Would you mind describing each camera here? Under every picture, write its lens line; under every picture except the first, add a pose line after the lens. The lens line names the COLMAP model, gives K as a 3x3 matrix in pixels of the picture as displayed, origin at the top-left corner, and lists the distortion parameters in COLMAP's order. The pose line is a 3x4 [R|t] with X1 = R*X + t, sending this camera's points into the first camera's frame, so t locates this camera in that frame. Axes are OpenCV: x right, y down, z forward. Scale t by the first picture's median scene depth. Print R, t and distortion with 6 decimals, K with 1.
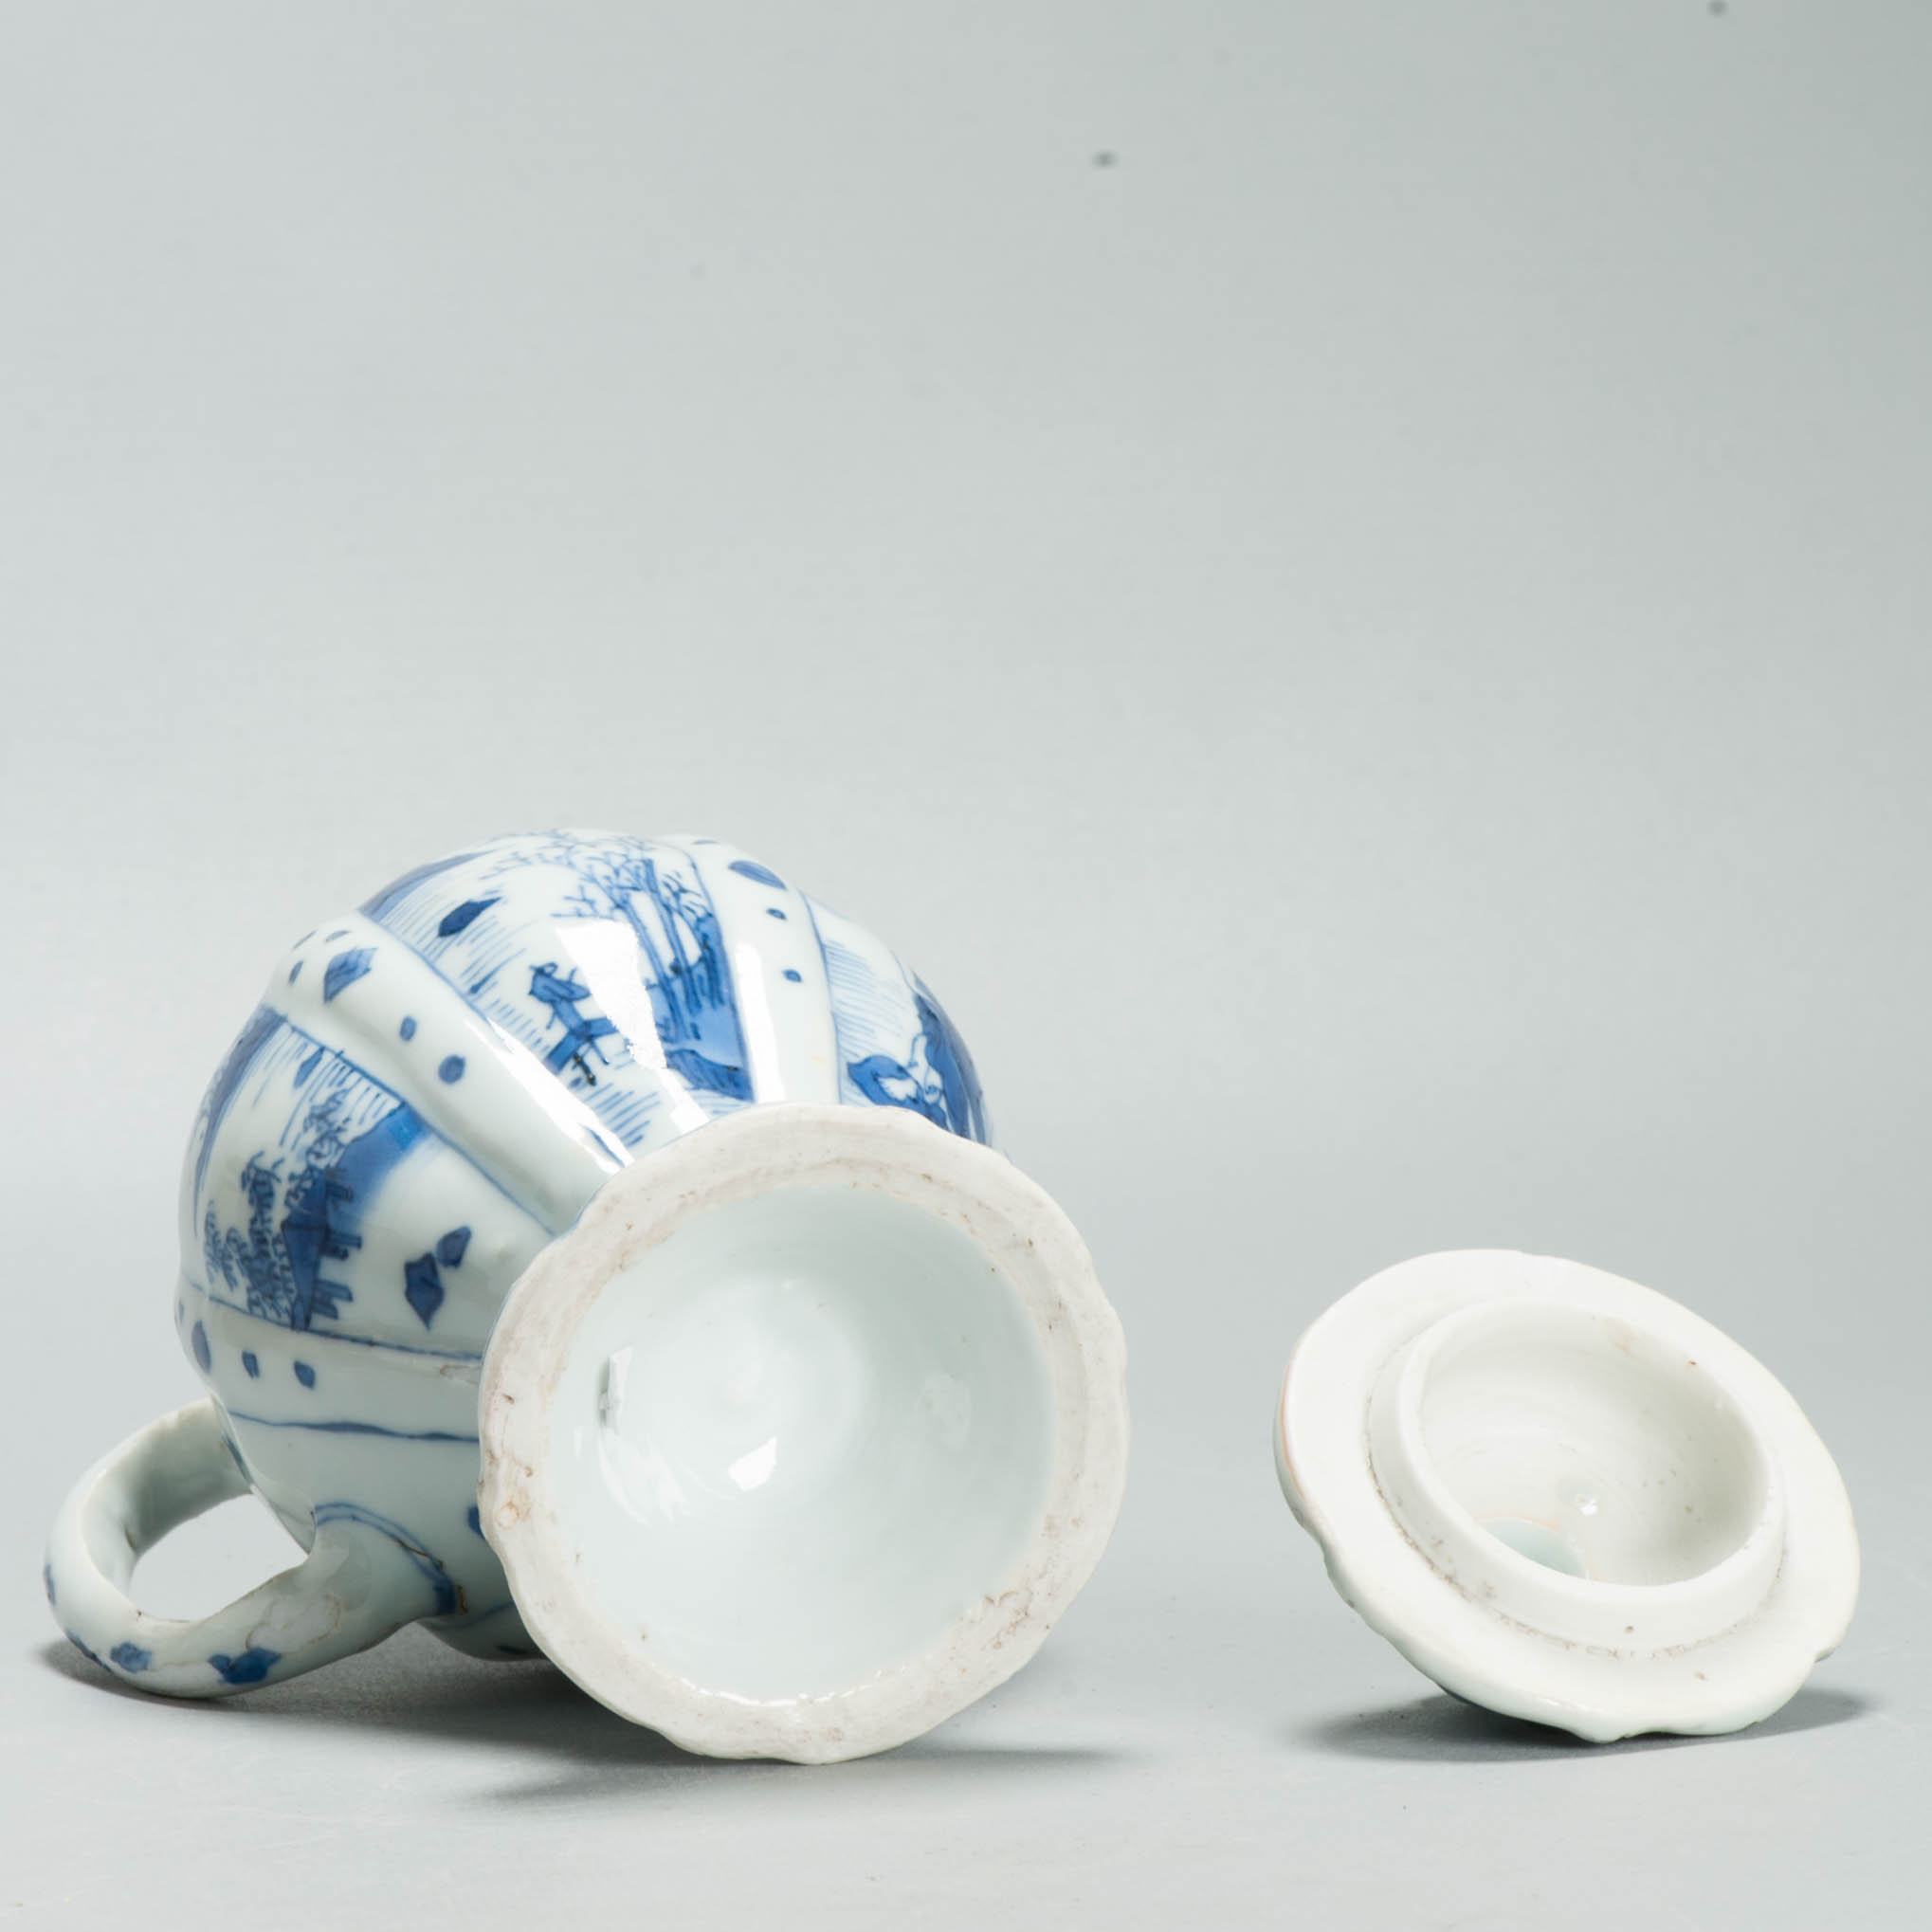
lens RADIAL K [[13556.4, 0, 966.0], [0, 13556.4, 966.0], [0, 0, 1]] dist [-0.274521, -19.613973]
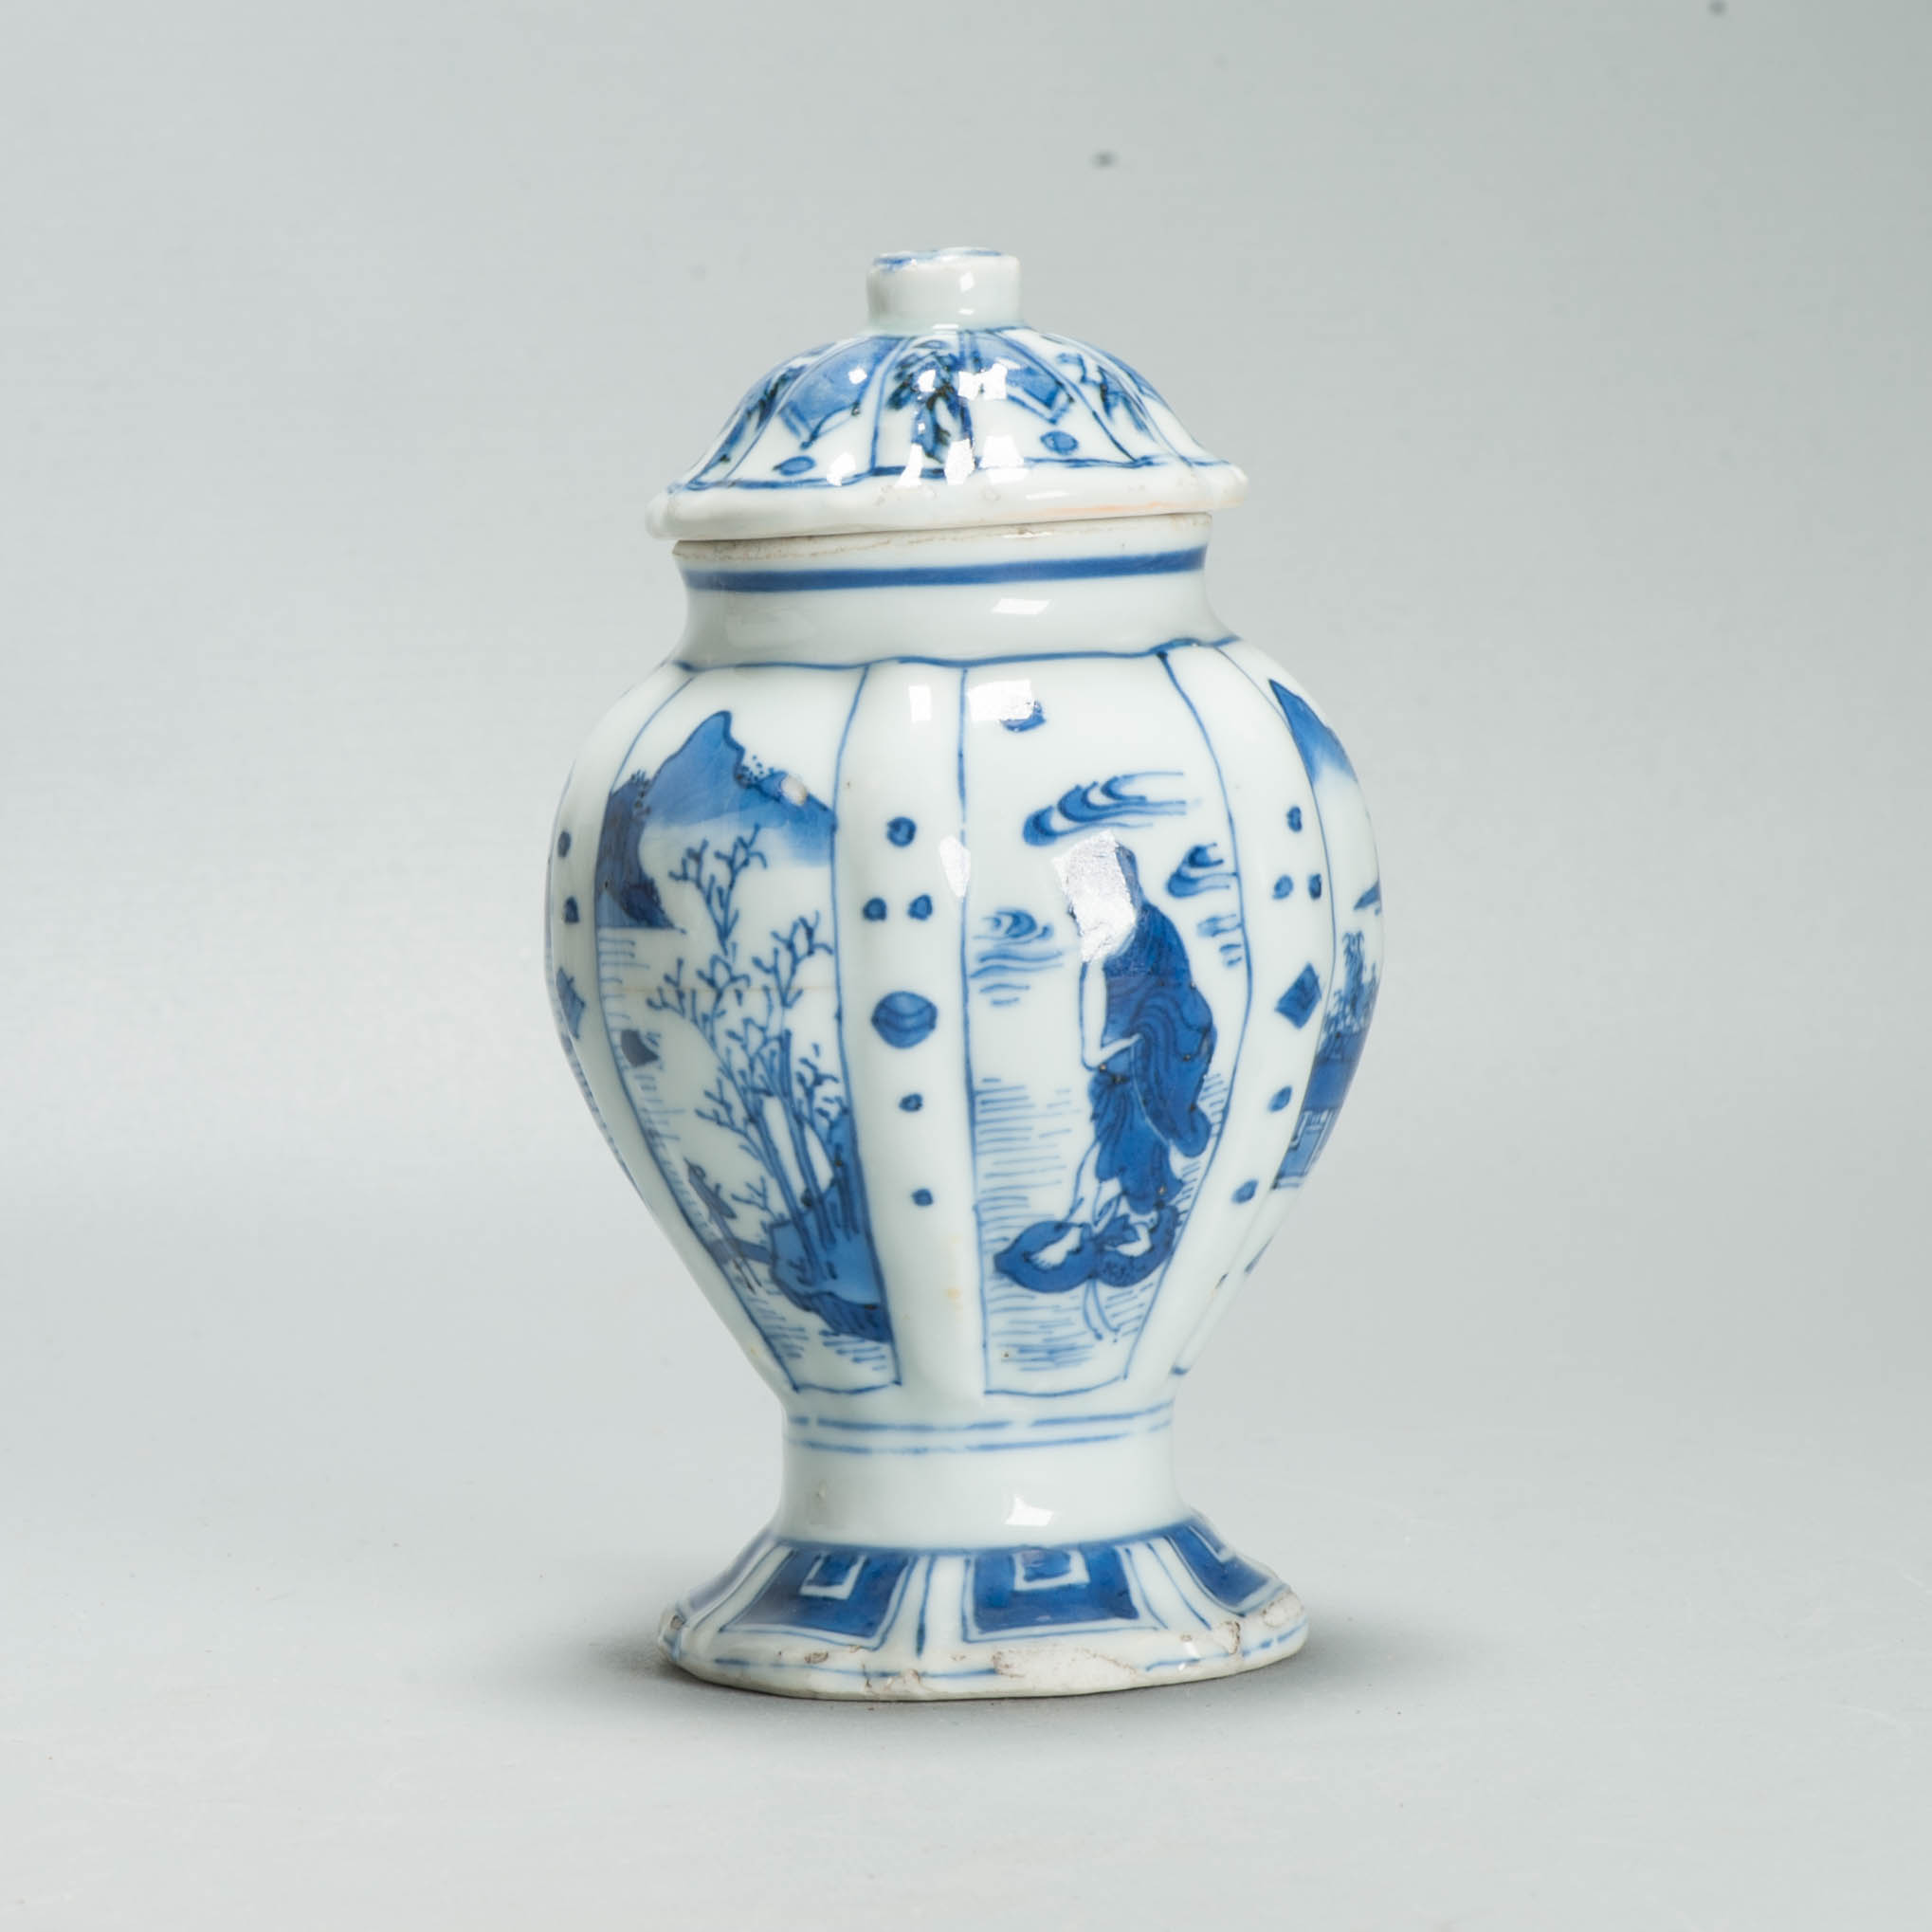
lens RADIAL K [[13556.4, 0, 966.0], [0, 13556.4, 966.0], [0, 0, 1]] dist [-0.274521, -19.613973]
pose [[0.839938, 0.313559, -0.442928, 0.427653], [0.421597, 0.136887, 0.896392, -0.897135], [0.341703, -0.939650, -0.017219, 1.037605]]
